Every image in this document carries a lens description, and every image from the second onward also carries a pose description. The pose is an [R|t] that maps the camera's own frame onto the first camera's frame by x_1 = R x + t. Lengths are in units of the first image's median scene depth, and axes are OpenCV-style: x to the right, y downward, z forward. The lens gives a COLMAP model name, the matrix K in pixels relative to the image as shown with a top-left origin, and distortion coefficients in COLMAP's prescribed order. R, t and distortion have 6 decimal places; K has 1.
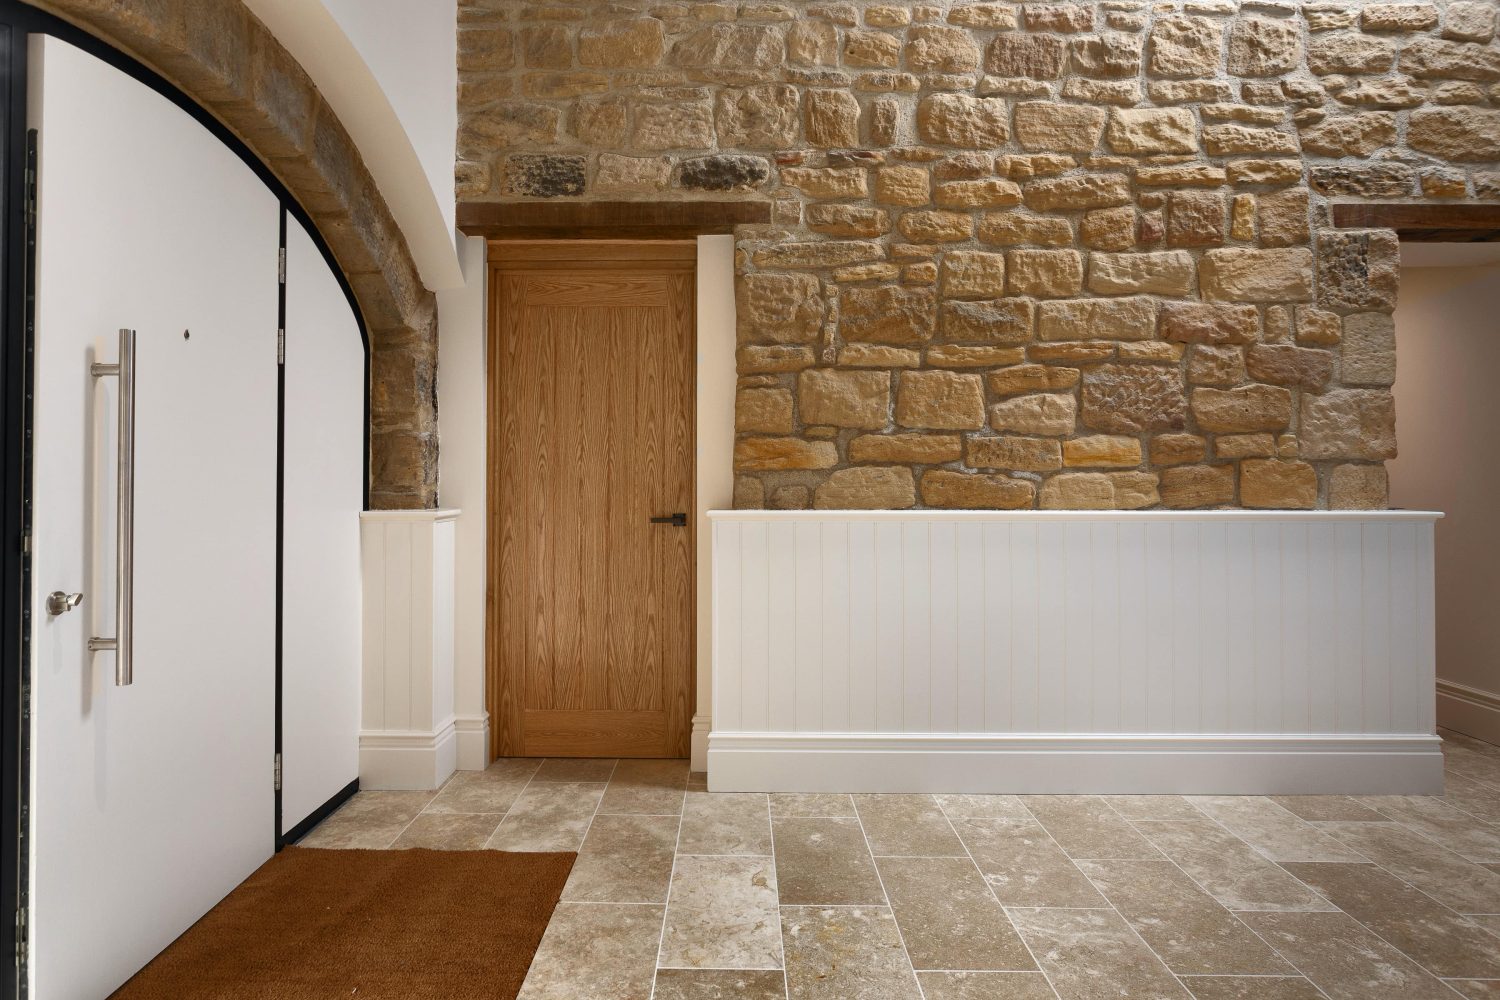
lens RADIAL K [[830.8, 0, 745.6], [0, 830.8, 488.6], [0, 0, 1]] dist [-0.013497, -0.000019]
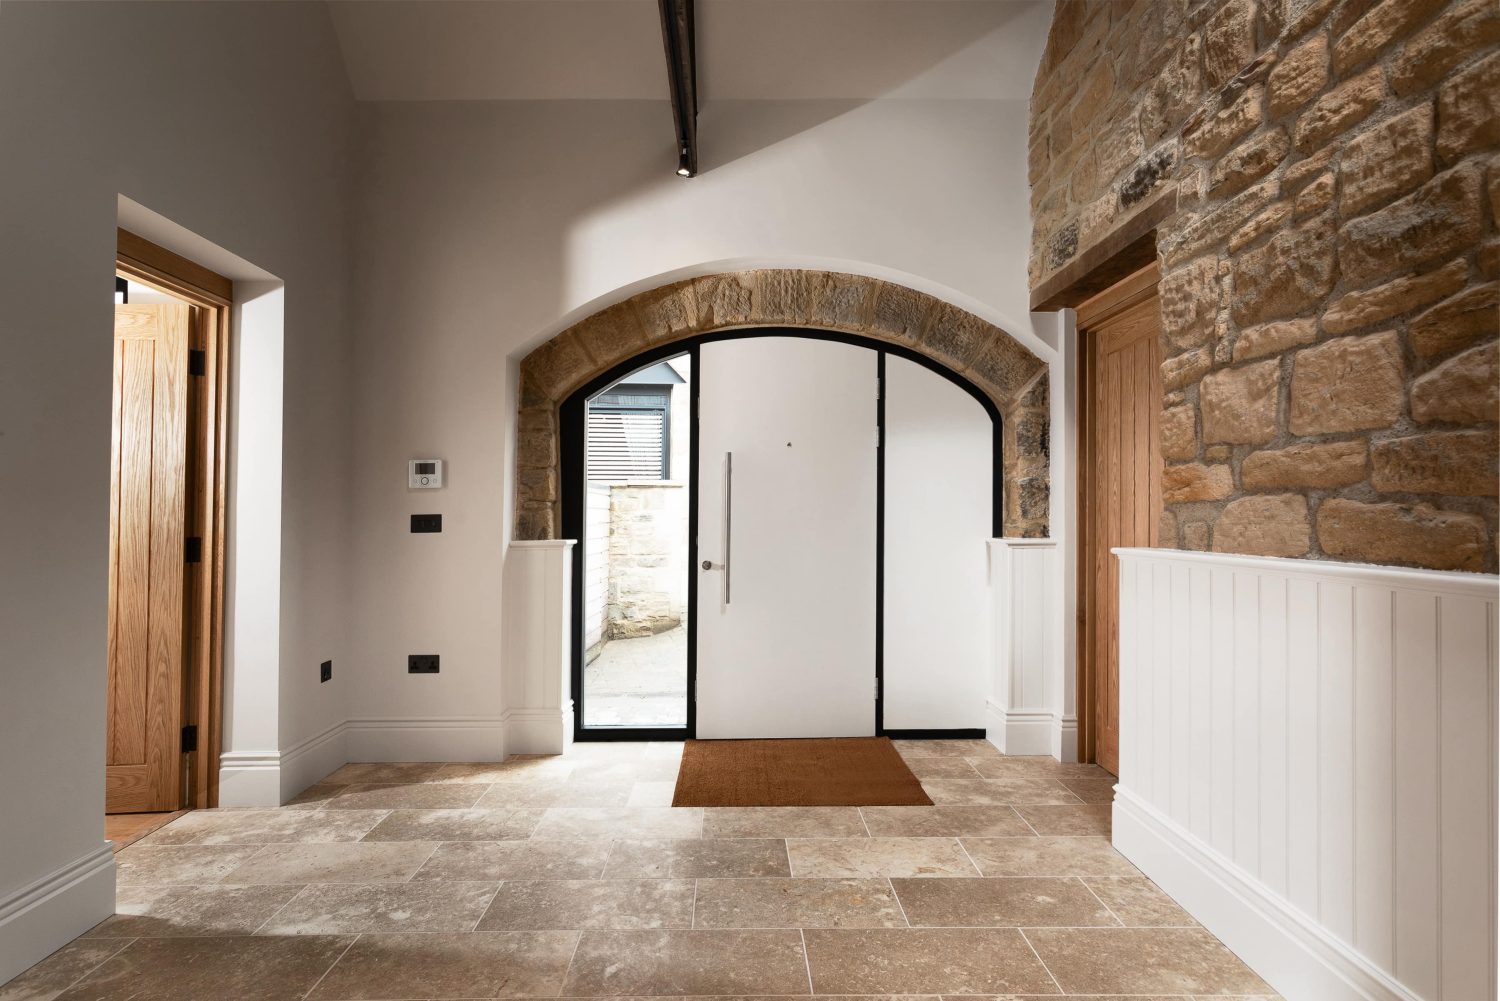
lens RADIAL K [[791.3, 0, 749.7], [0, 791.3, 502.6], [0, 0, 1]] dist [0.000893, 0.000218]
pose [[0.027431, -0.017029, -0.999479, 0.821171], [-0.007383, 0.999824, -0.017237, -0.005049], [0.999596, 0.007852, 0.027300, 0.542790]]
